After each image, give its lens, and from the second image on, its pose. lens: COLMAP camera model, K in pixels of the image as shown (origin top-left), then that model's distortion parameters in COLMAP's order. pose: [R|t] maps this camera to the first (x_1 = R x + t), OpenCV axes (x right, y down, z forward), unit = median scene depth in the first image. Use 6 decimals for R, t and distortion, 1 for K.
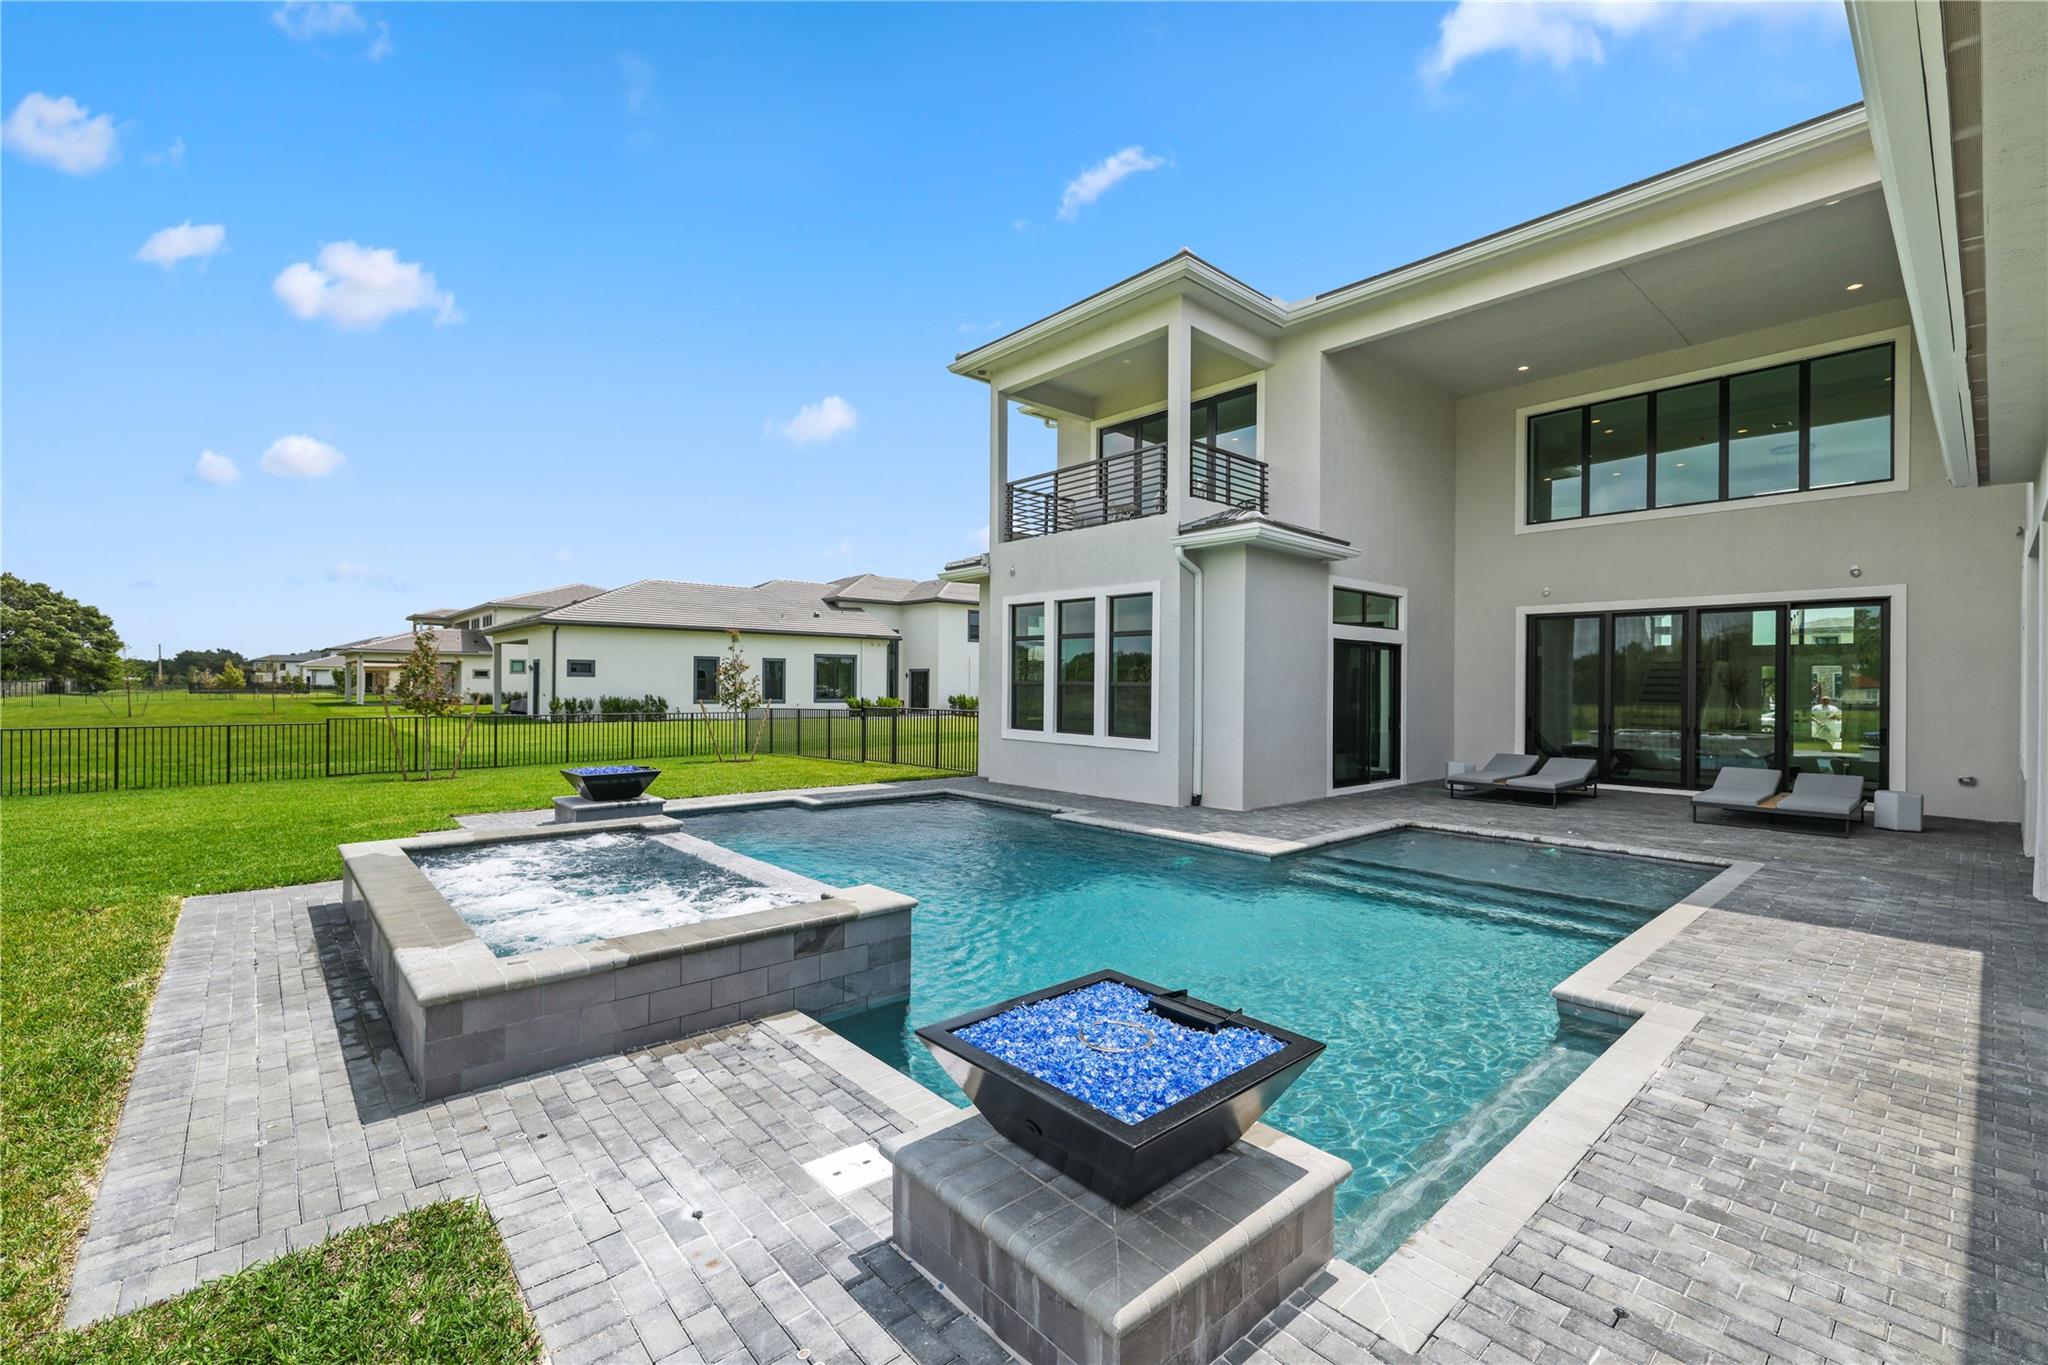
lens RADIAL K [[866.8, 0, 1018.1], [0, 866.8, 680.9], [0, 0, 1]] dist [-0.032236, 0.000757]
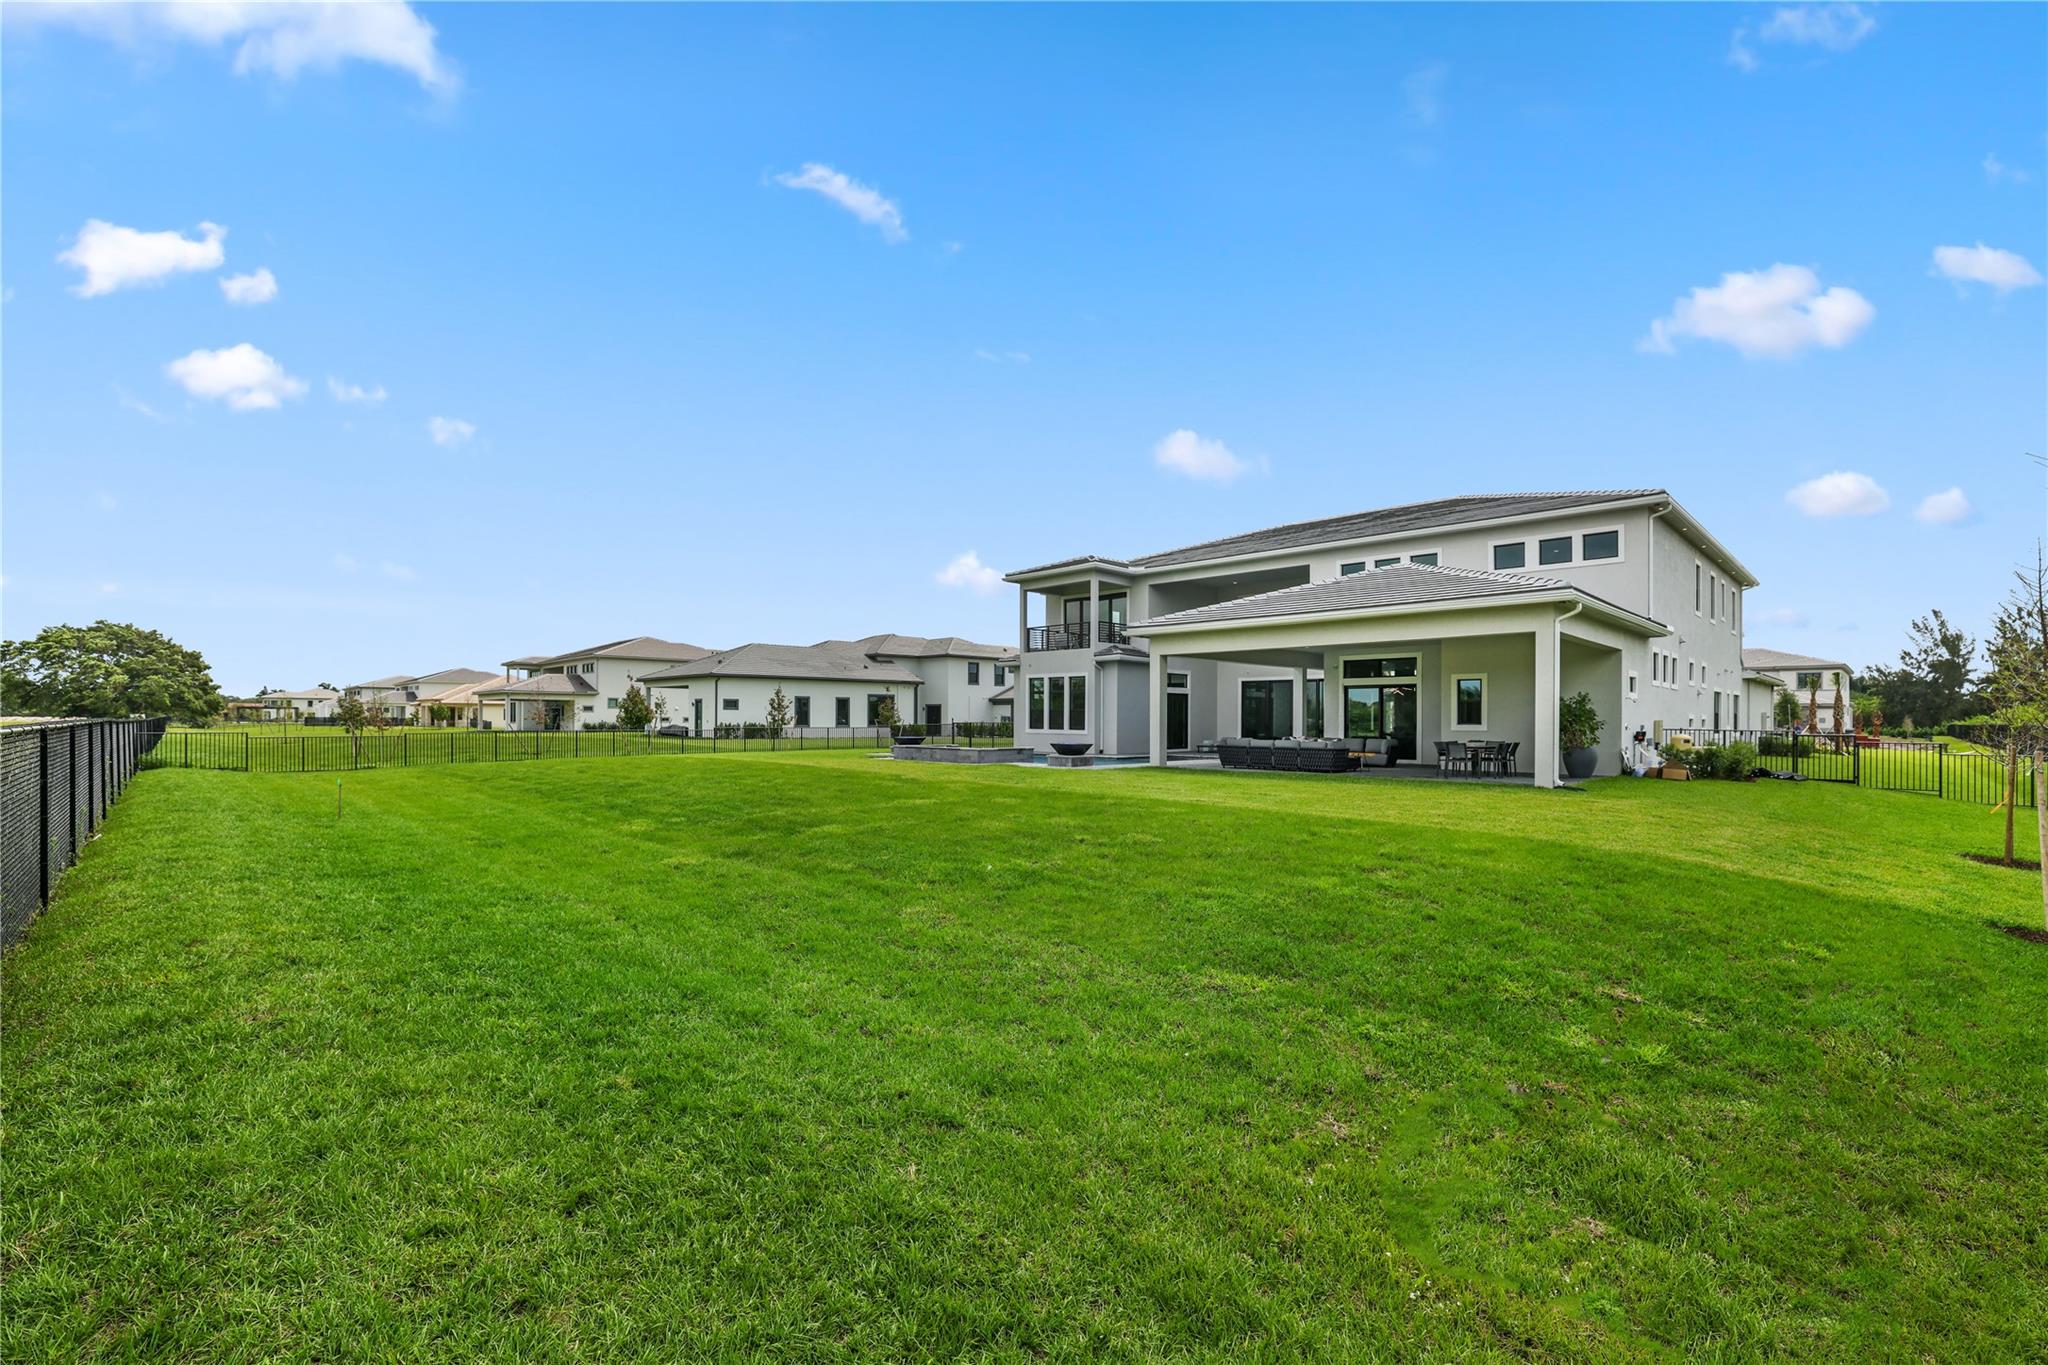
lens RADIAL K [[866.8, 0, 1031.4], [0, 866.8, 700.7], [0, 0, 1]] dist [-0.032236, 0.000757]
pose [[0.997747, -0.003288, 0.067009, -0.149335], [0.004372, 0.999862, -0.016034, 0.013414], [-0.066947, 0.016291, 0.997624, -1.290400]]
